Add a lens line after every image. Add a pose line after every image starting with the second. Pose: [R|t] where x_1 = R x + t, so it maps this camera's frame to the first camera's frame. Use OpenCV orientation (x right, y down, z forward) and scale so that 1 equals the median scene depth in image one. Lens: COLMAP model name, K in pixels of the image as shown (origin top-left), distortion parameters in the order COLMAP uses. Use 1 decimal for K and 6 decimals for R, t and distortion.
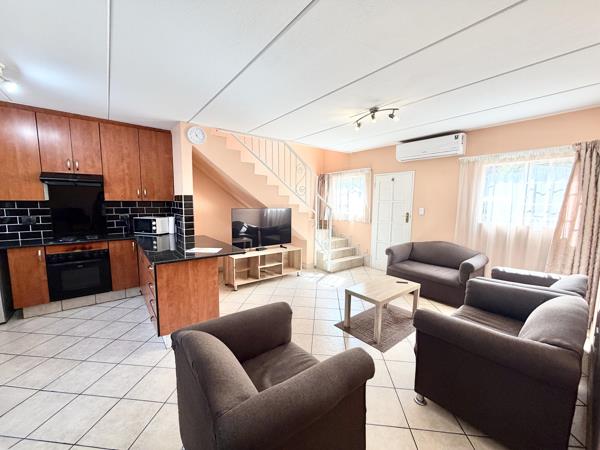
lens RADIAL K [[241.1, 0, 297.8], [0, 241.1, 226.5], [0, 0, 1]] dist [0.002975, 0.000363]
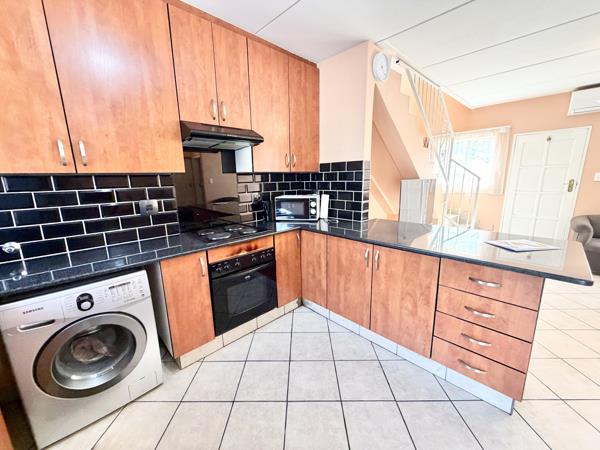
lens RADIAL K [[241.1, 0, 298.2], [0, 241.1, 227.8], [0, 0, 1]] dist [0.002975, 0.000363]
pose [[0.994212, -0.052228, 0.093889, -0.757936], [0.043026, 0.994306, 0.097490, -0.017335], [-0.098446, -0.092886, 0.990798, 0.346898]]
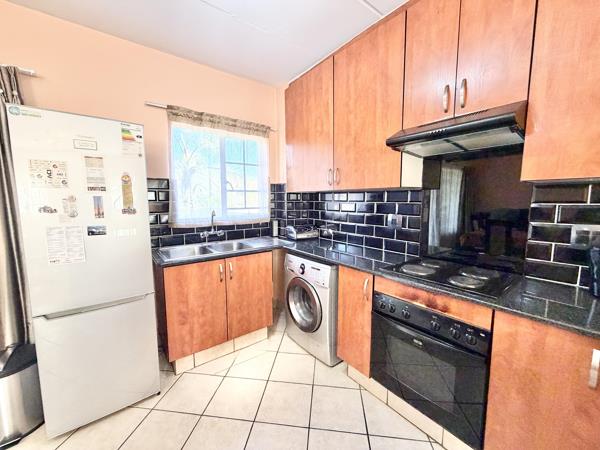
lens RADIAL K [[241.1, 0, 294.7], [0, 241.1, 225.4], [0, 0, 1]] dist [0.002975, 0.000363]
pose [[-0.015839, 0.103352, -0.994519, -0.466646], [-0.102016, 0.989286, 0.104433, -0.051400], [0.994657, 0.103111, -0.005126, 0.711474]]
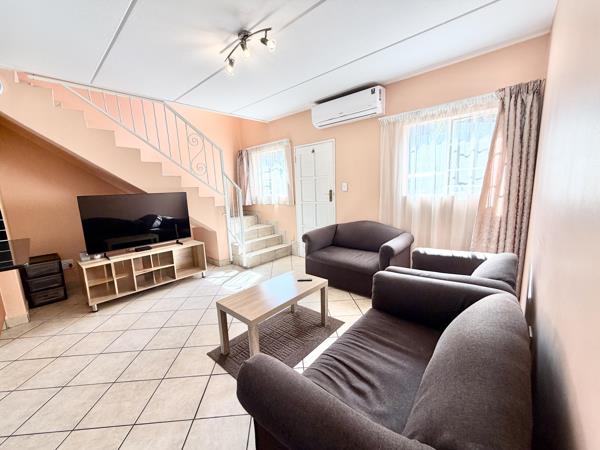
lens RADIAL K [[241.1, 0, 297.7], [0, 241.1, 227.1], [0, 0, 1]] dist [0.002975, 0.000363]
pose [[0.984867, -0.077676, 0.154931, 0.269771], [0.068740, 0.995692, 0.062233, 0.016813], [-0.159098, -0.050641, 0.985963, 0.239671]]
